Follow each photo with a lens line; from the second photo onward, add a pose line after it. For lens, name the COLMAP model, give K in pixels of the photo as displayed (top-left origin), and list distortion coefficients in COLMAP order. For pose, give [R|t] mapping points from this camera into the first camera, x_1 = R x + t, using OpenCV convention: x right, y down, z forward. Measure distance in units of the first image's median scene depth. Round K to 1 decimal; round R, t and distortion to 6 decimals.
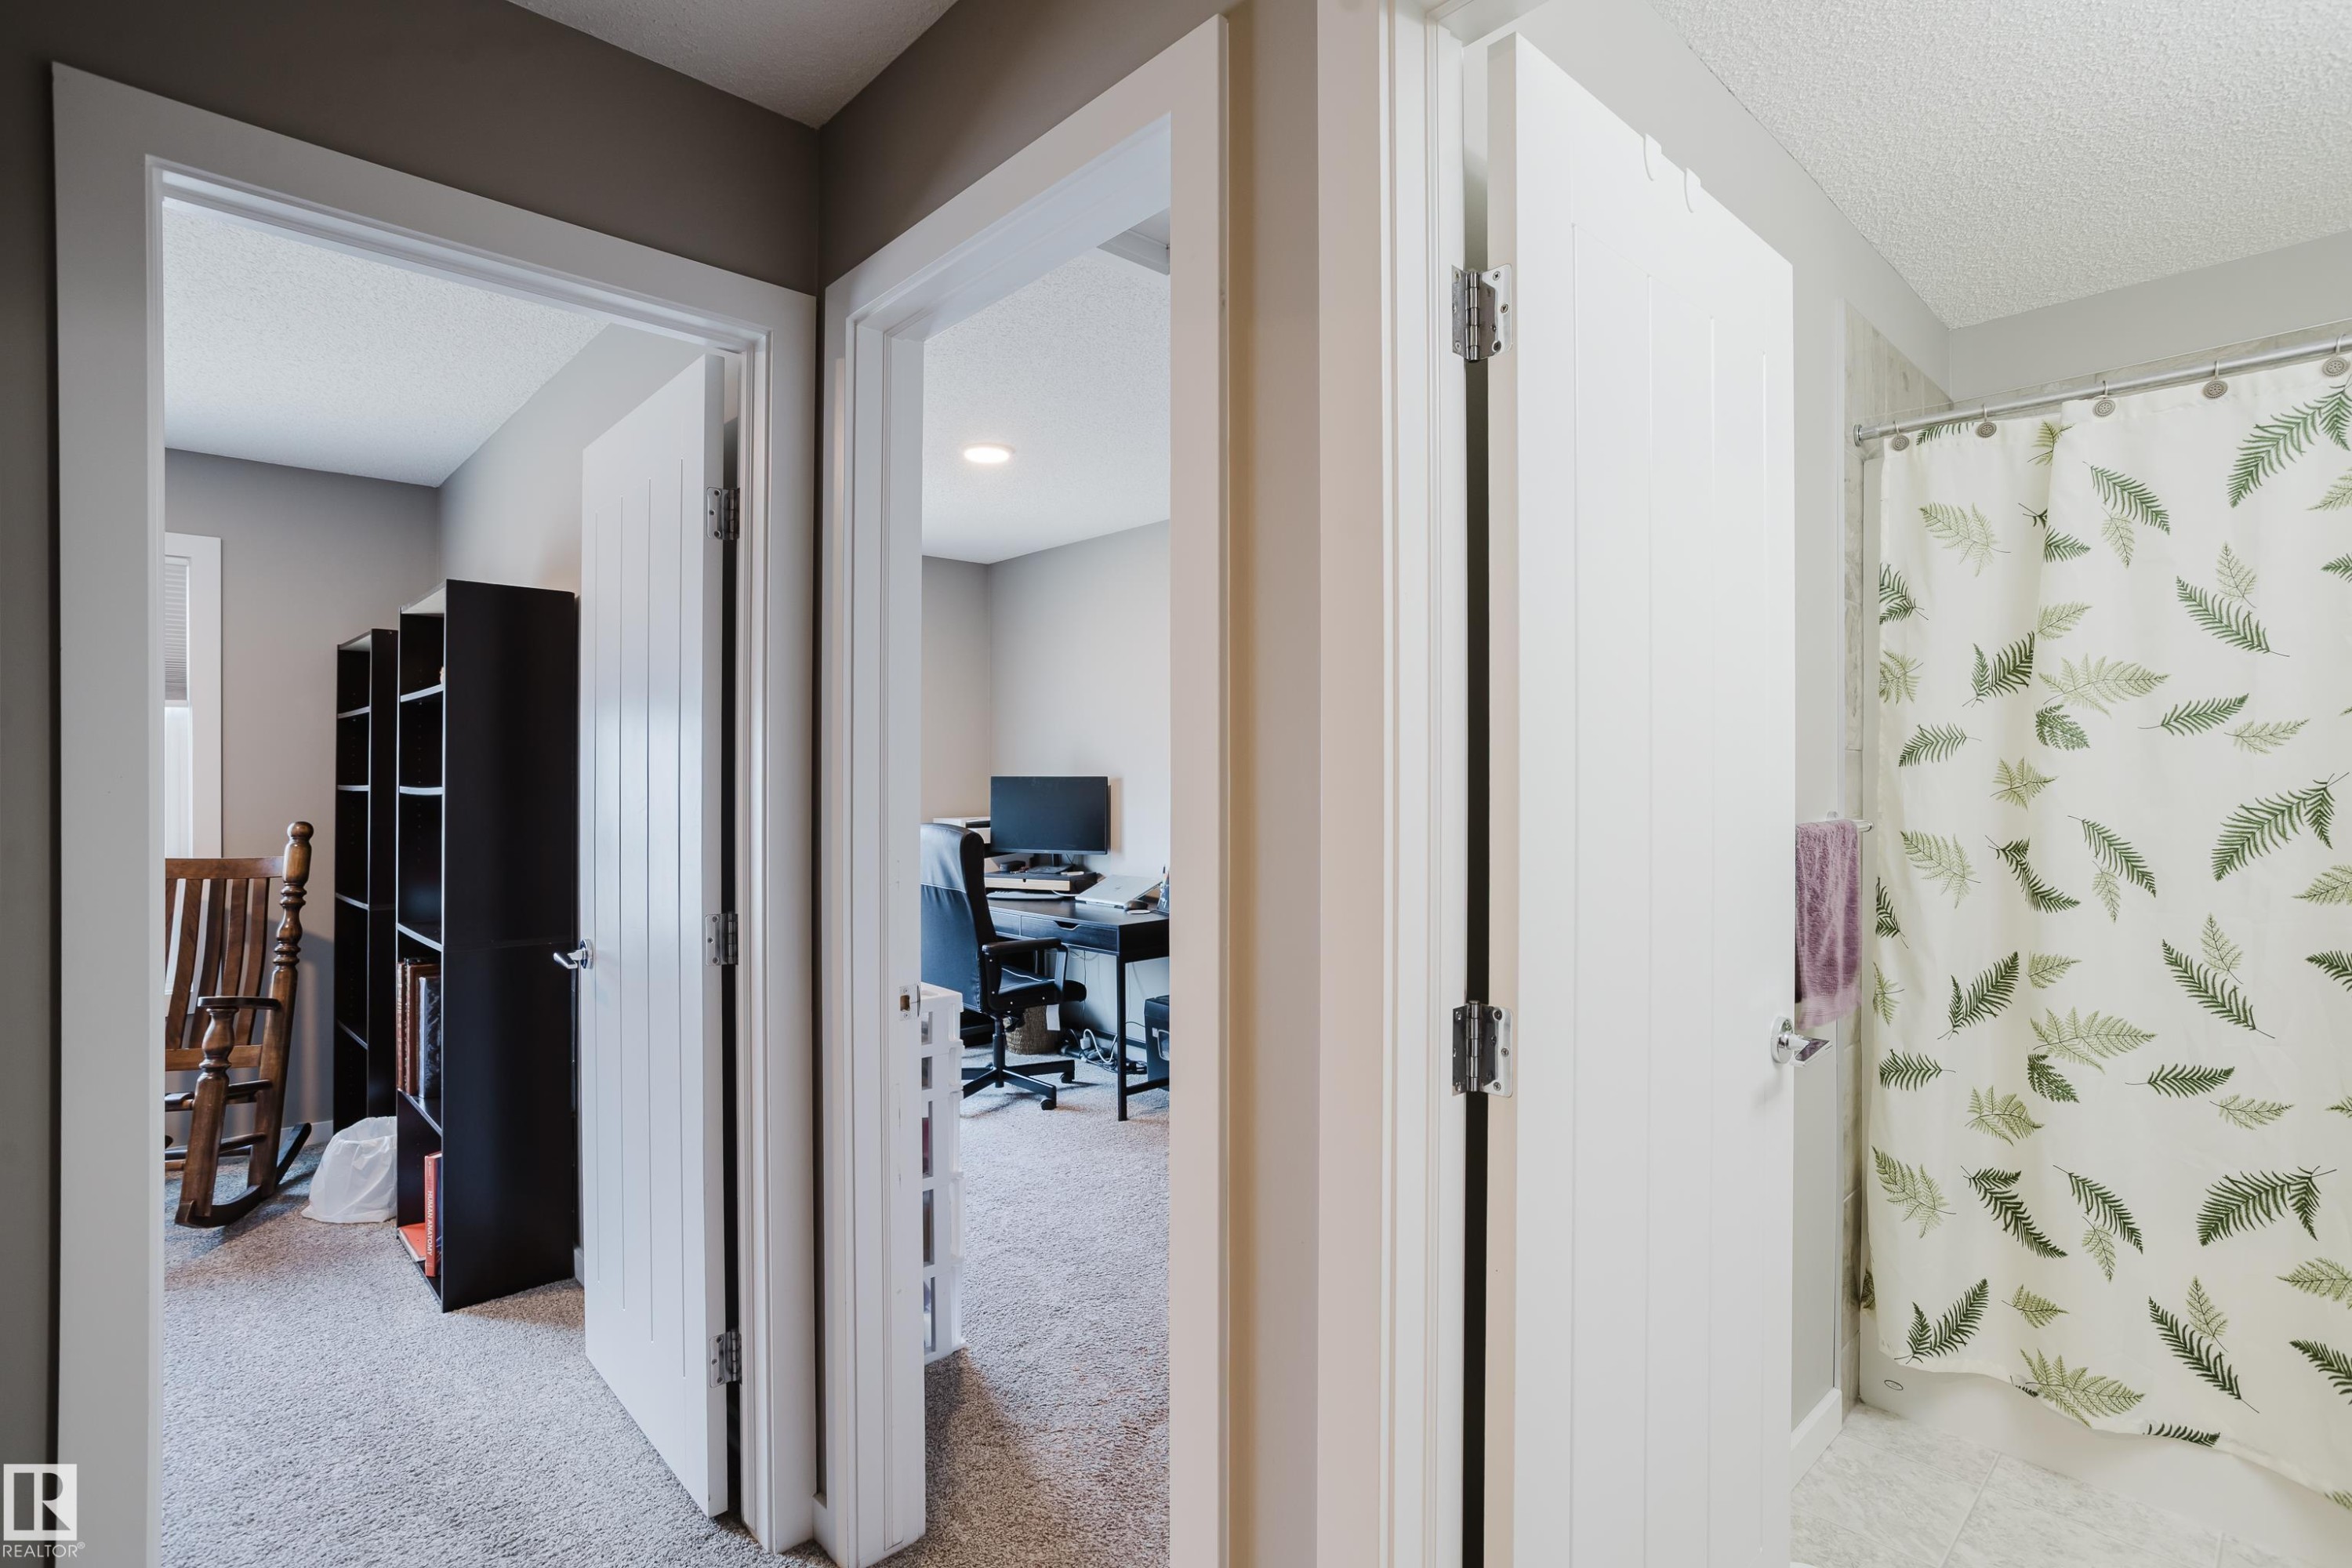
lens RADIAL K [[1091.8, 0, 1176.0], [0, 1091.8, 784.0], [0, 0, 1]] dist [-0.035964, 0.018514]
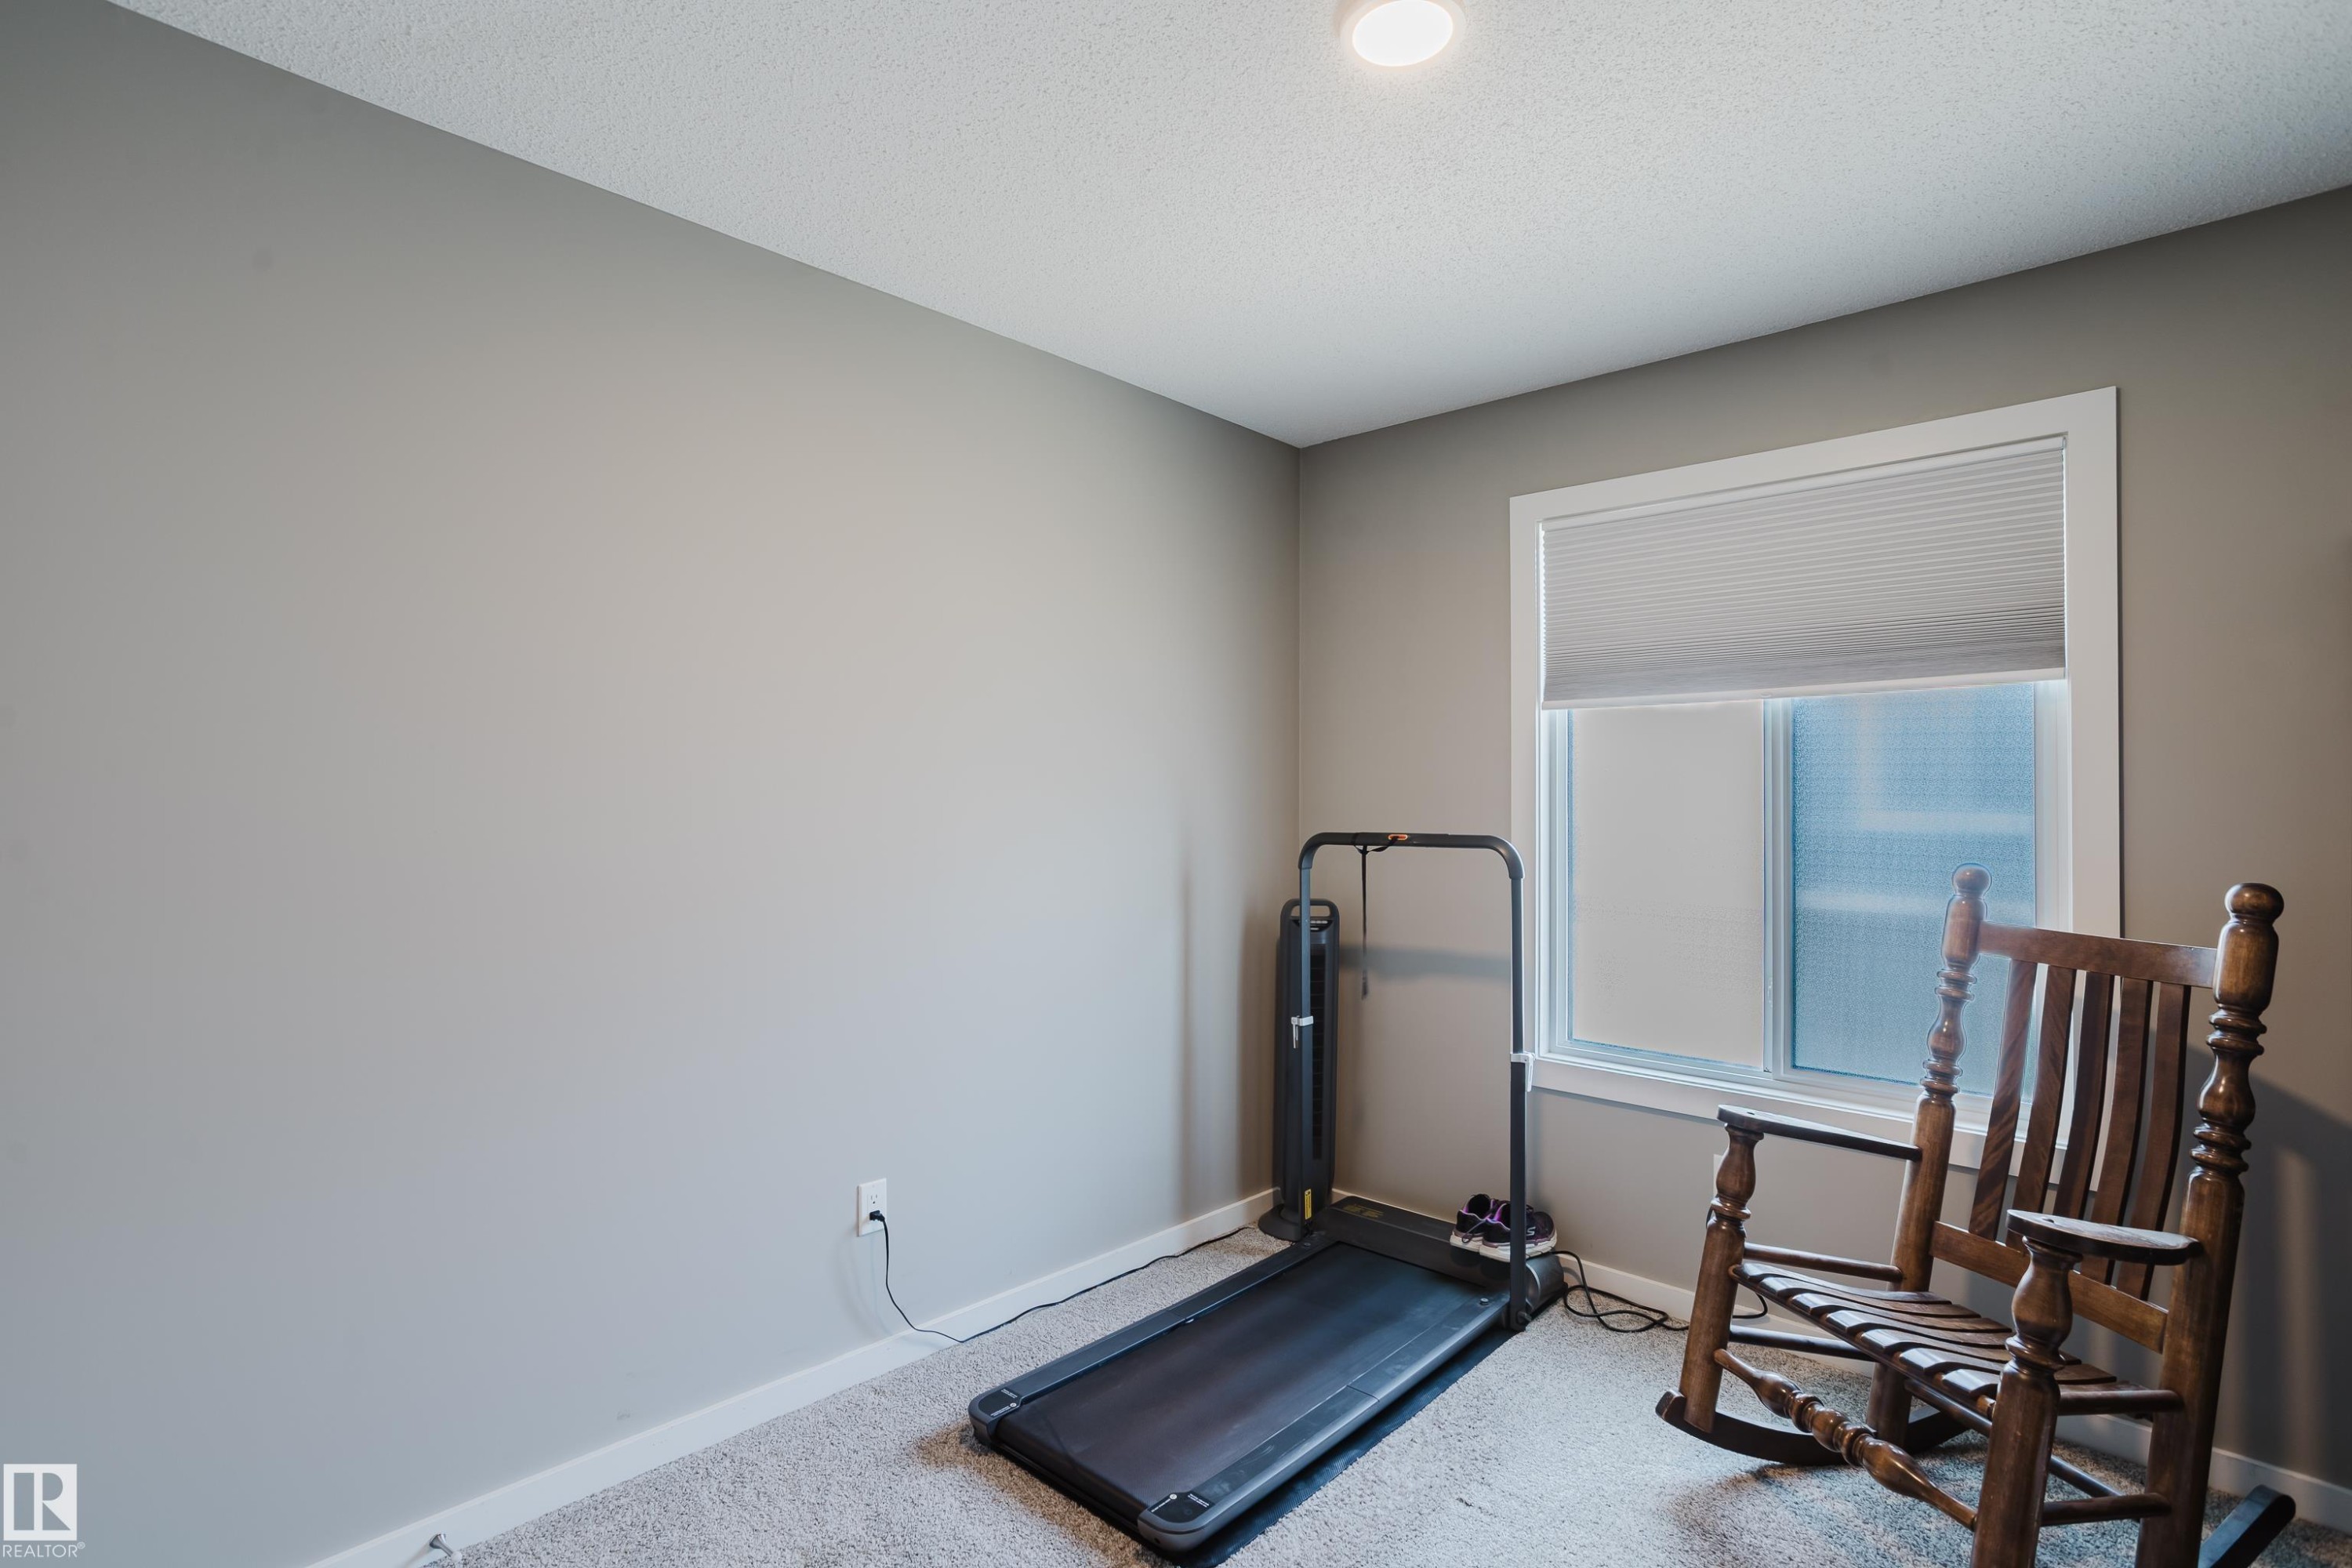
lens RADIAL K [[1121.8, 0, 1177.8], [0, 1121.8, 765.2], [0, 0, 1]] dist [-0.034545, 0.021955]
pose [[0.038830, -0.022438, -0.998994, -0.323795], [-0.016190, 0.999602, -0.023081, -0.000030], [0.999115, 0.017070, 0.038452, 0.487384]]
